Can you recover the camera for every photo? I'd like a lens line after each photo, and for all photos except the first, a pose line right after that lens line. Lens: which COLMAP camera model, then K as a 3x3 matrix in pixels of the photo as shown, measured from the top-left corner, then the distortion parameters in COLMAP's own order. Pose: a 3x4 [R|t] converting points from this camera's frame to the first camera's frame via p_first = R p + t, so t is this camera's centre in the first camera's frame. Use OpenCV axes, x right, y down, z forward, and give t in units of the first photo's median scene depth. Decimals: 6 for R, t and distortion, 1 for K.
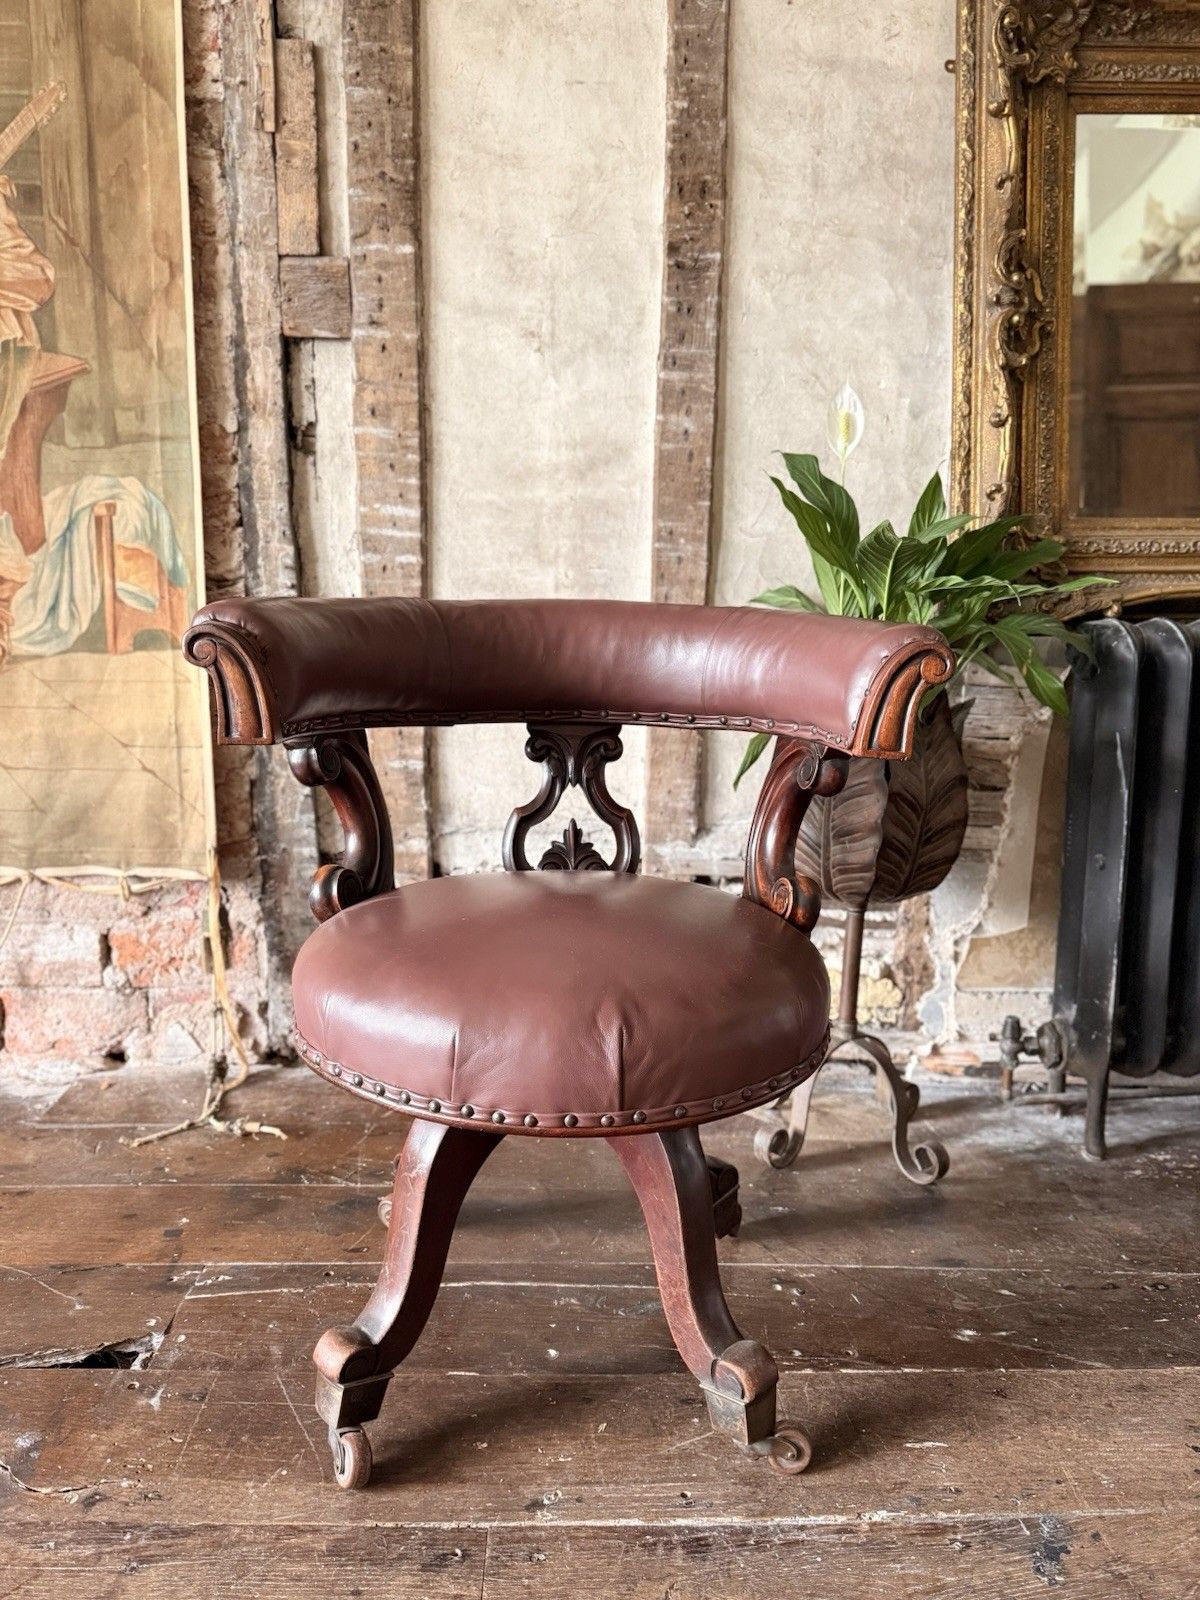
lens RADIAL K [[1159.3, 0, 601.1], [0, 1159.3, 799.7], [0, 0, 1]] dist [-0.001336, -0.013667]
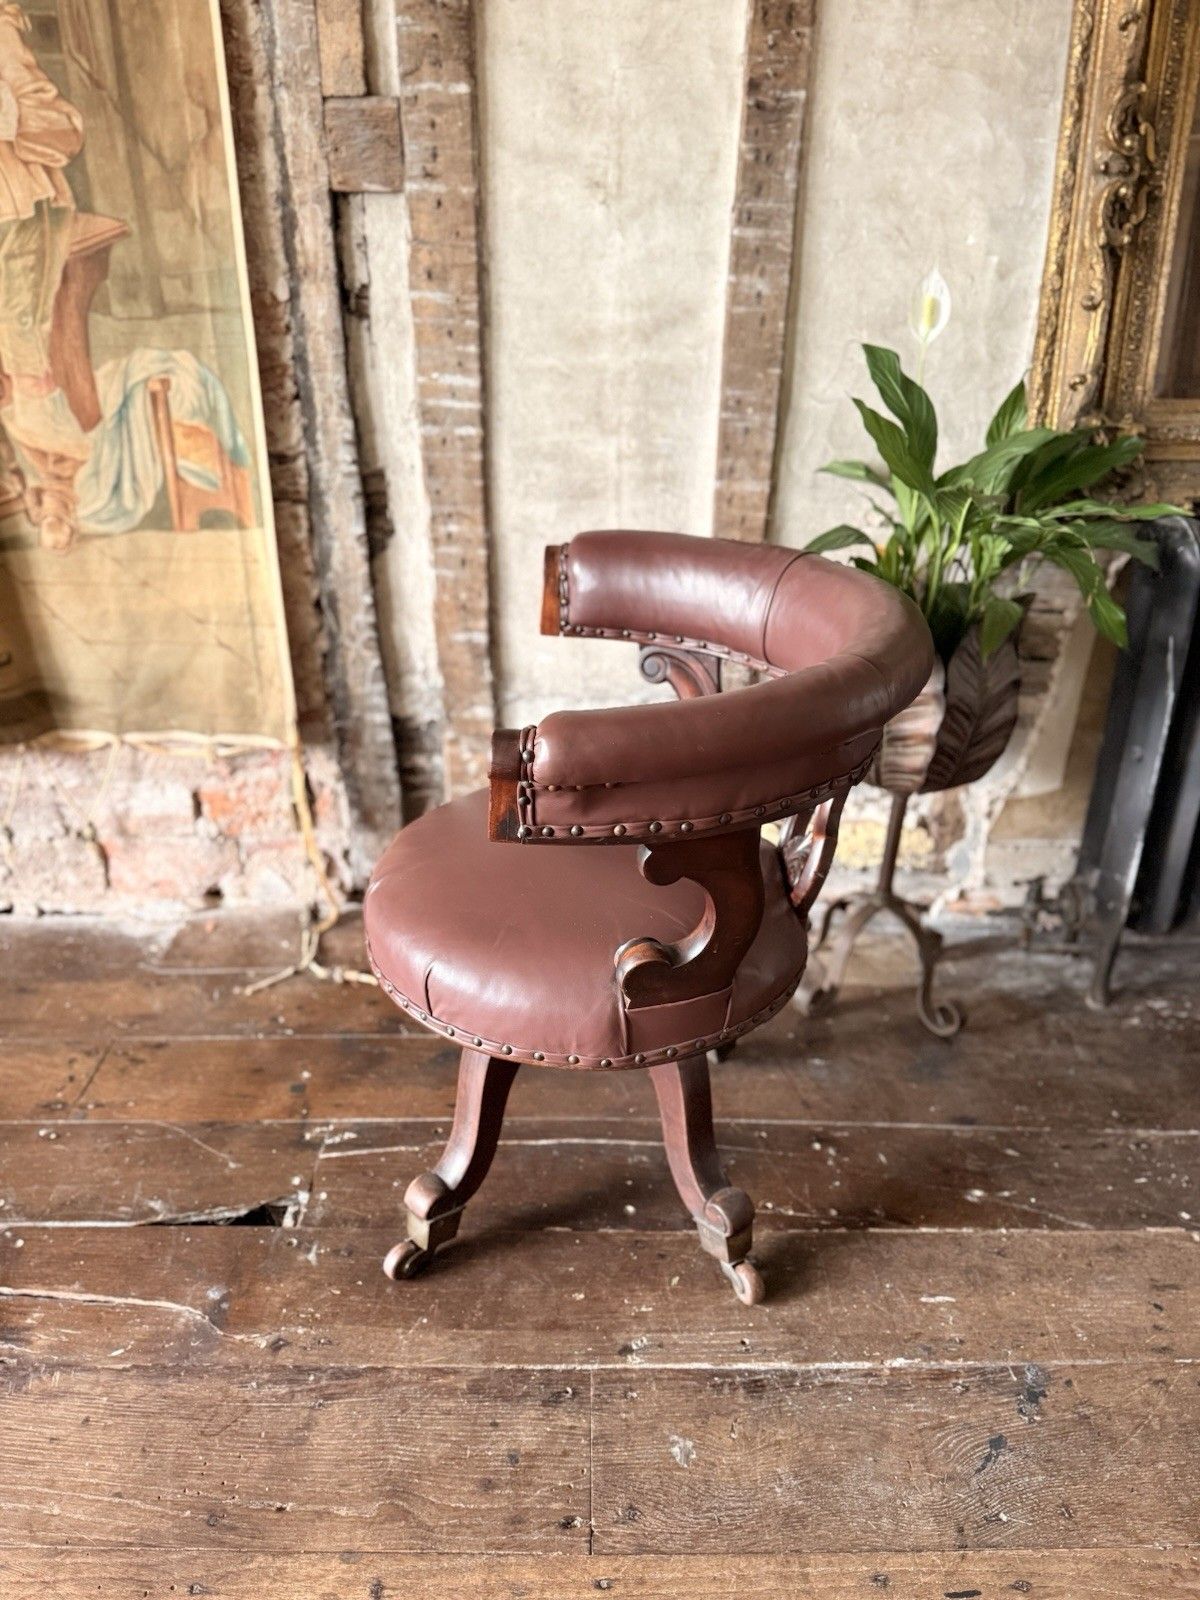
lens RADIAL K [[1158.5, 0, 598.5], [0, 1158.5, 803.8], [0, 0, 1]] dist [0.007837, -0.024313]
pose [[0.999896, 0.006834, -0.012693, -0.044465], [-0.003020, 0.960256, 0.279104, -0.188945], [0.014096, -0.279037, 0.960177, -0.031388]]
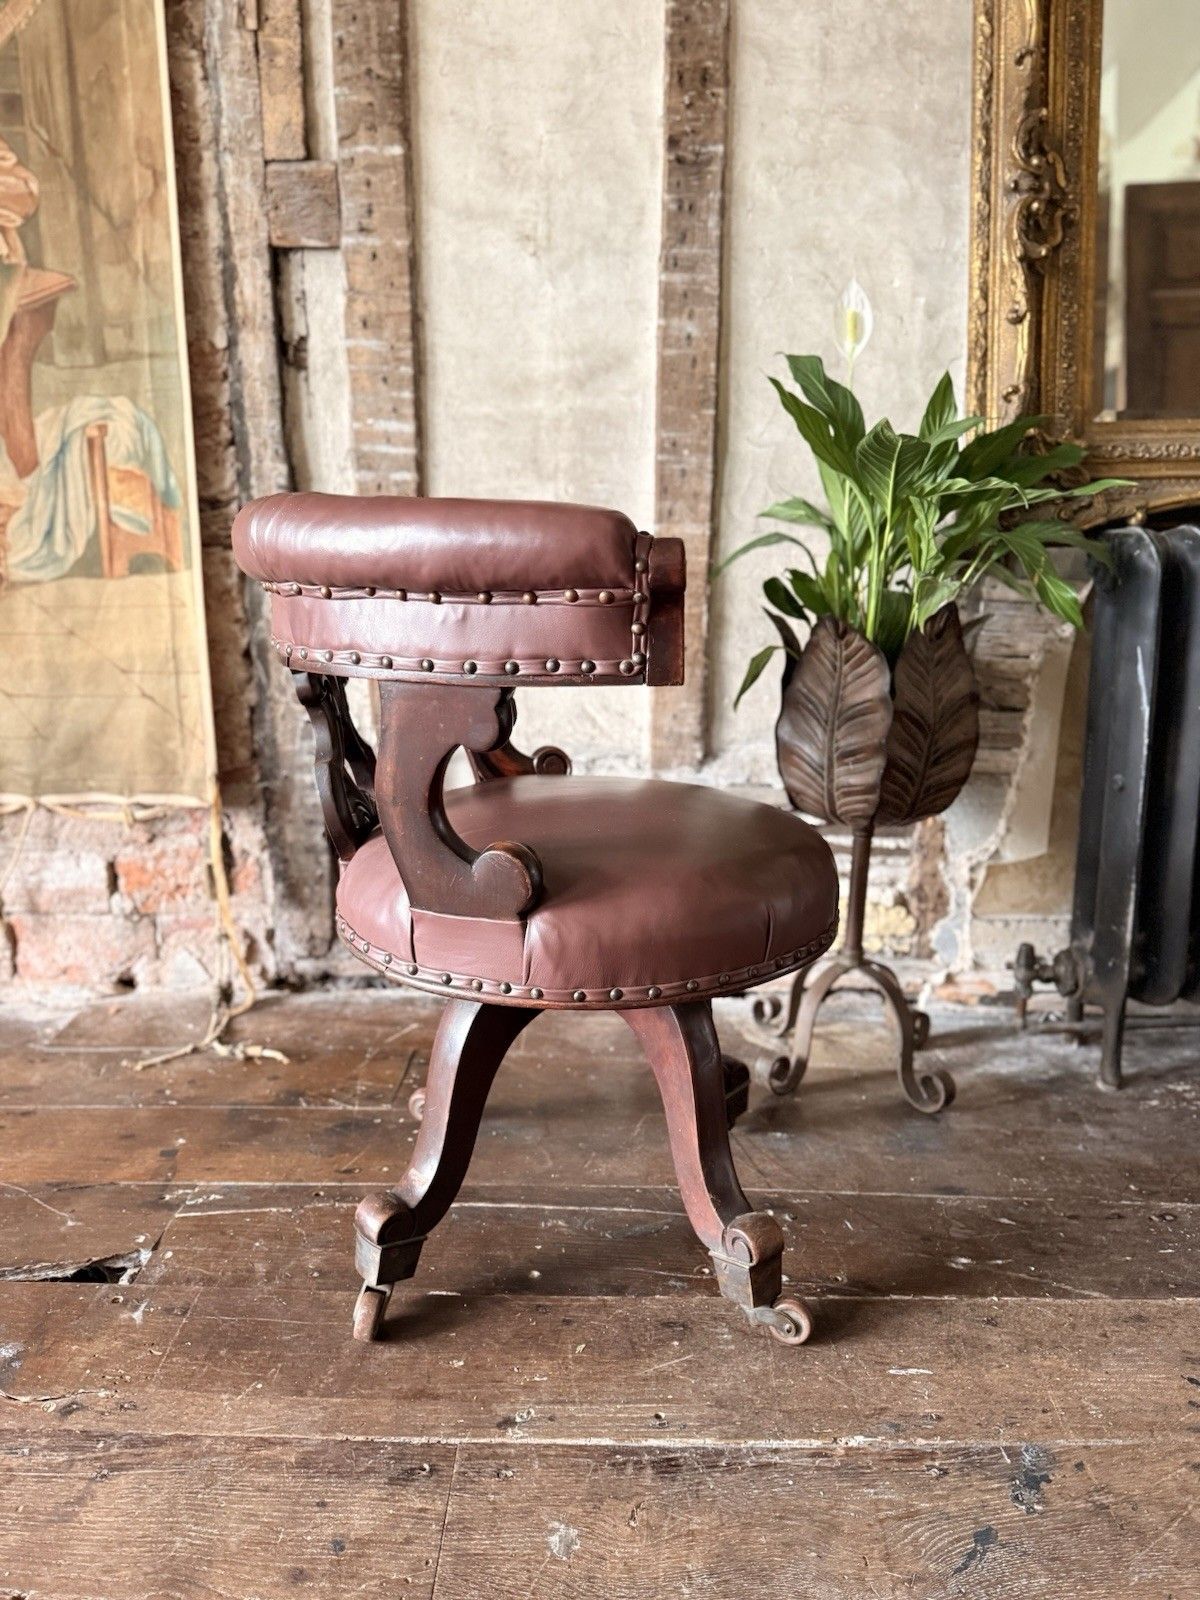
lens RADIAL K [[1159.3, 0, 595.0], [0, 1159.3, 795.0], [0, 0, 1]] dist [-0.001336, -0.013667]
pose [[0.998988, -0.004002, -0.044806, 0.038652], [0.006153, 0.998830, 0.047975, 0.014426], [0.044561, -0.048202, 0.997843, 0.022254]]
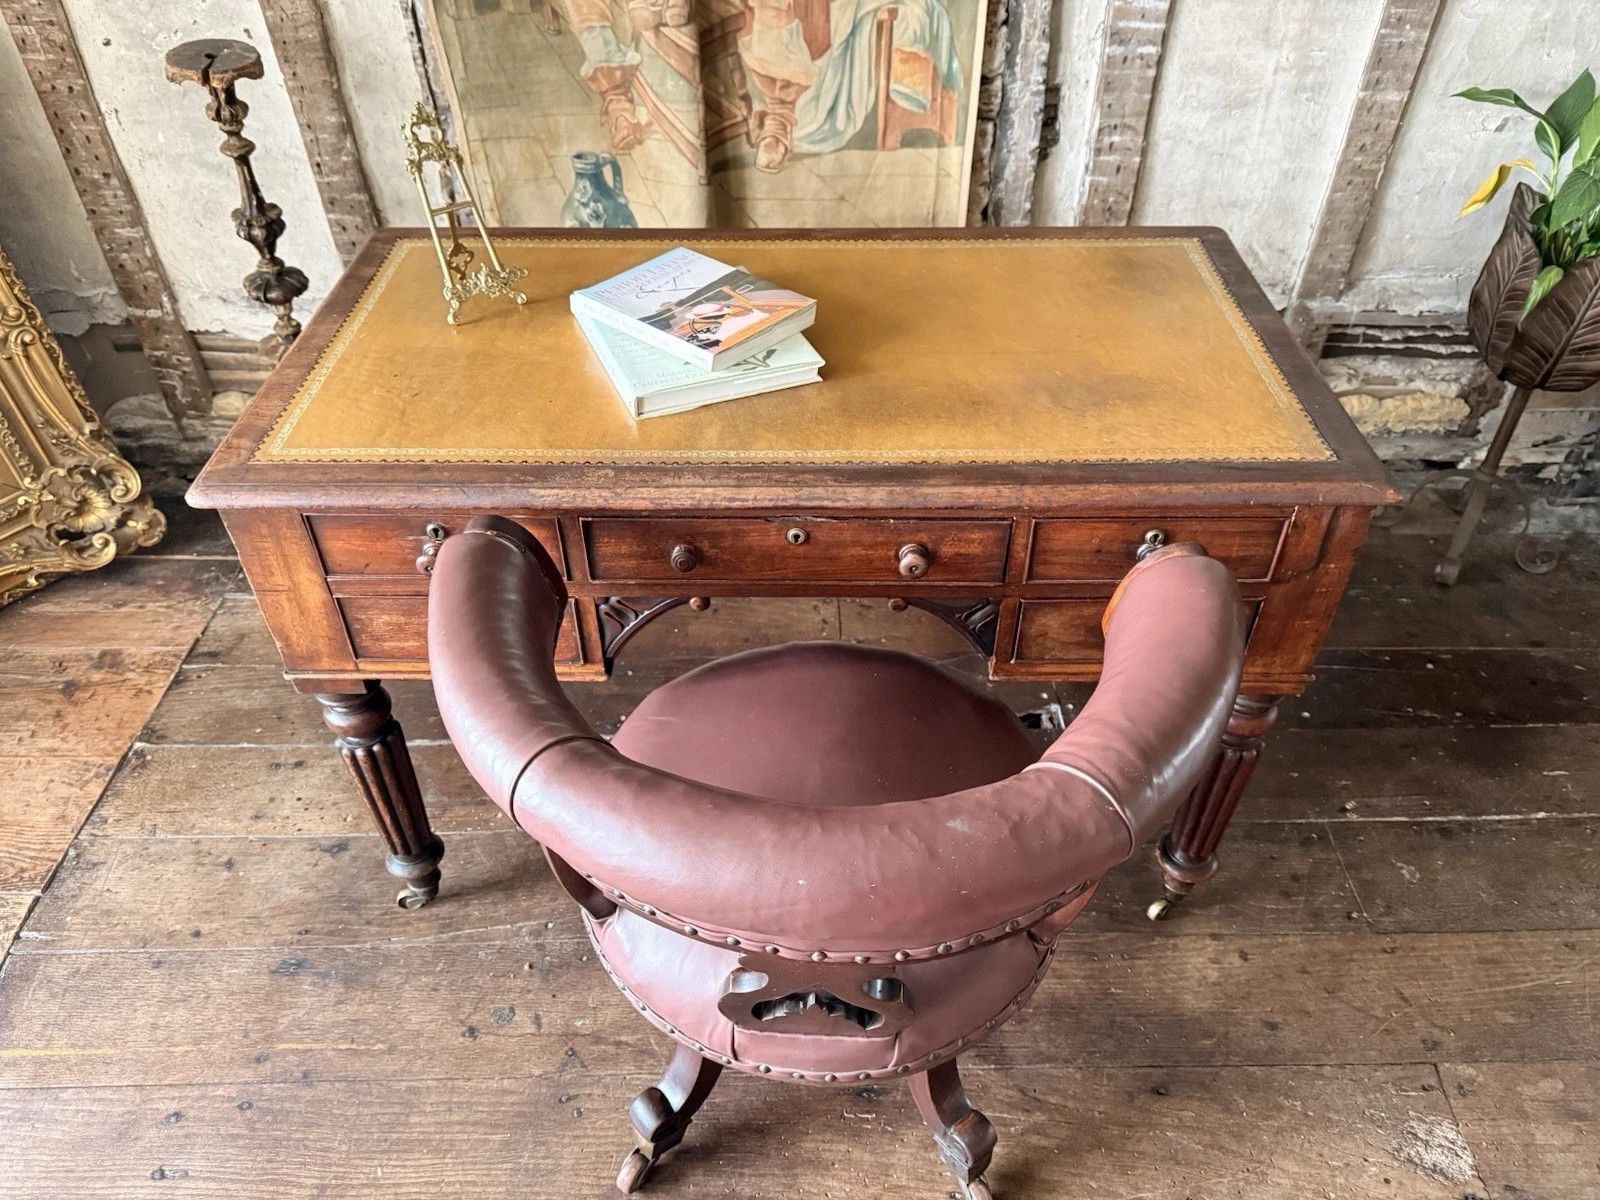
lens RADIAL K [[1159.3, 0, 784.5], [0, 1159.3, 619.4], [0, 0, 1]] dist [-0.001336, -0.013667]
pose [[0.999745, -0.004364, -0.022146, -0.513010], [0.015125, 0.857813, 0.513739, -0.329236], [0.016756, -0.513943, 0.857661, -0.223301]]
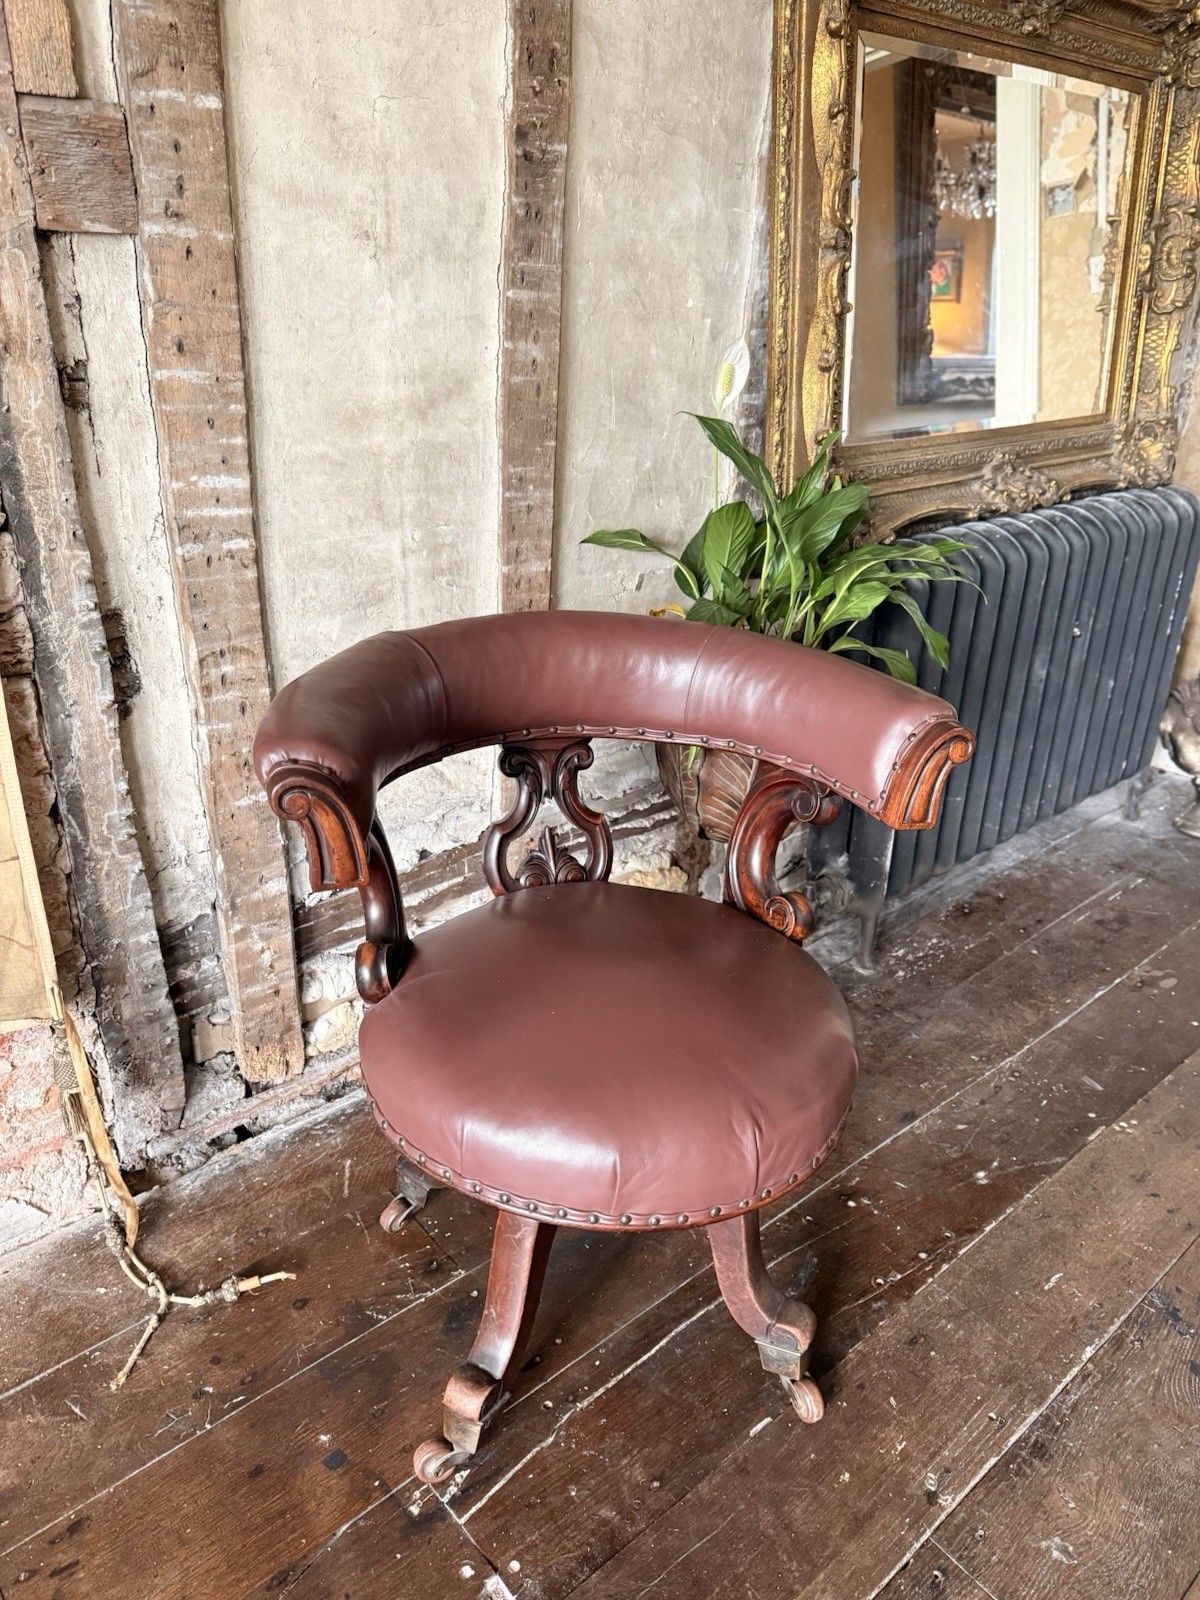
lens RADIAL K [[1158.5, 0, 616.1], [0, 1158.5, 803.8], [0, 0, 1]] dist [0.007837, -0.024313]
pose [[0.763758, -0.250110, 0.595079, -0.494118], [0.079627, 0.951348, 0.297651, -0.265970], [-0.640573, -0.179949, 0.746515, 0.264151]]
